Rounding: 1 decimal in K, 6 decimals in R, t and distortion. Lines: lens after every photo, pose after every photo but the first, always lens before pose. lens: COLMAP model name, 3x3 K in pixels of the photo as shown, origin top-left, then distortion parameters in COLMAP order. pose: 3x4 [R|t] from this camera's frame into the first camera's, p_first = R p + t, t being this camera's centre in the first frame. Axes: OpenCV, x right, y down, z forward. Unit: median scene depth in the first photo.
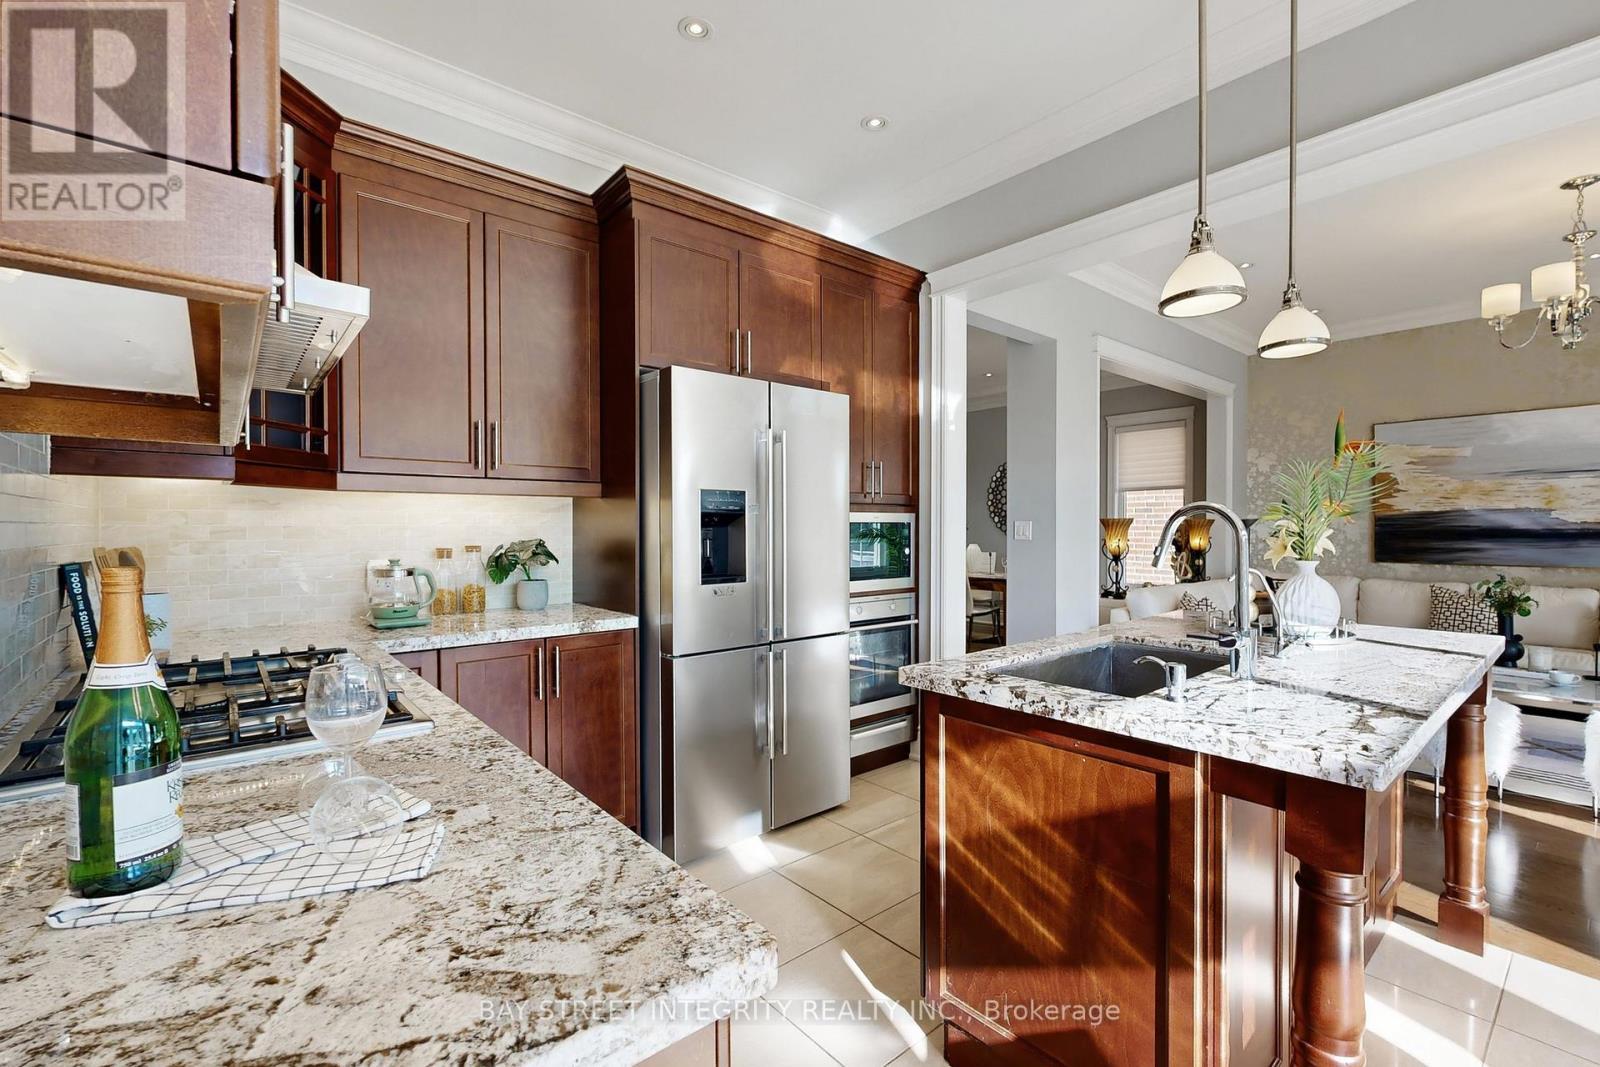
lens RADIAL K [[695.6, 0, 807.4], [0, 695.6, 535.3], [0, 0, 1]] dist [-0.000835, -0.000086]
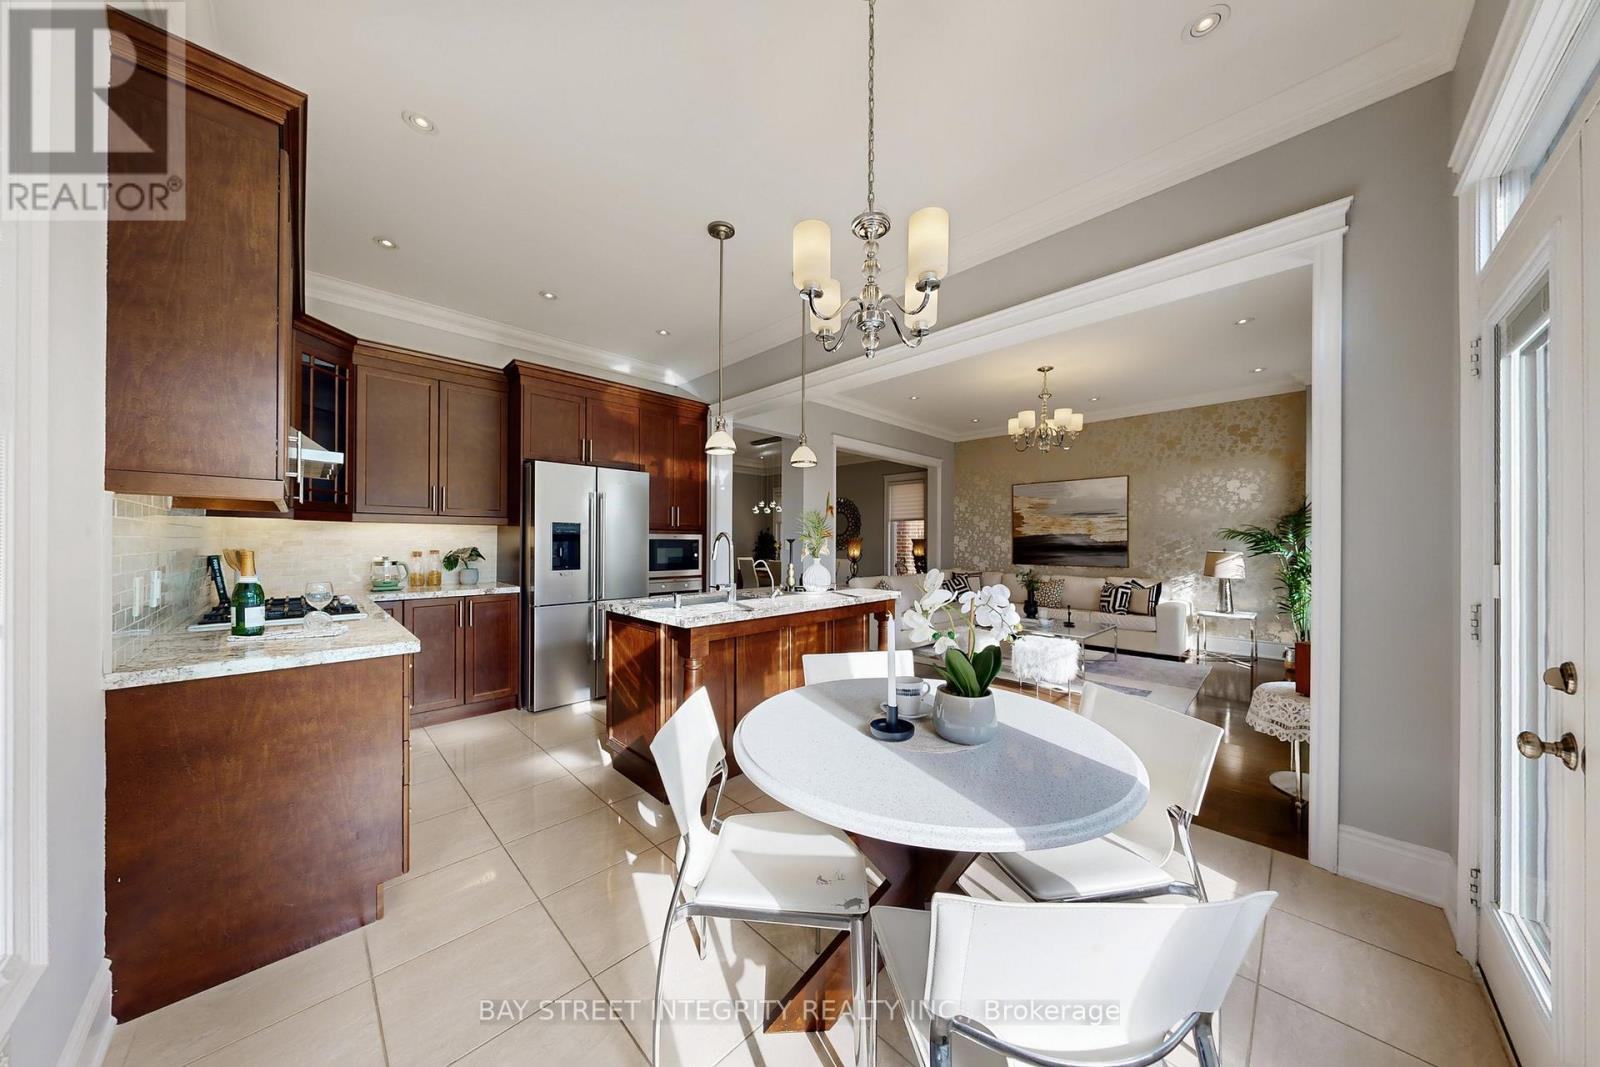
lens RADIAL K [[502.4, 0, 806.4], [0, 502.4, 540.5], [0, 0, 1]] dist [0.000338, 0.000048]
pose [[0.996427, 0.006329, 0.084219, 0.419169], [-0.005058, 0.999870, -0.015286, 0.003697], [-0.084305, 0.014806, 0.996330, -0.457919]]
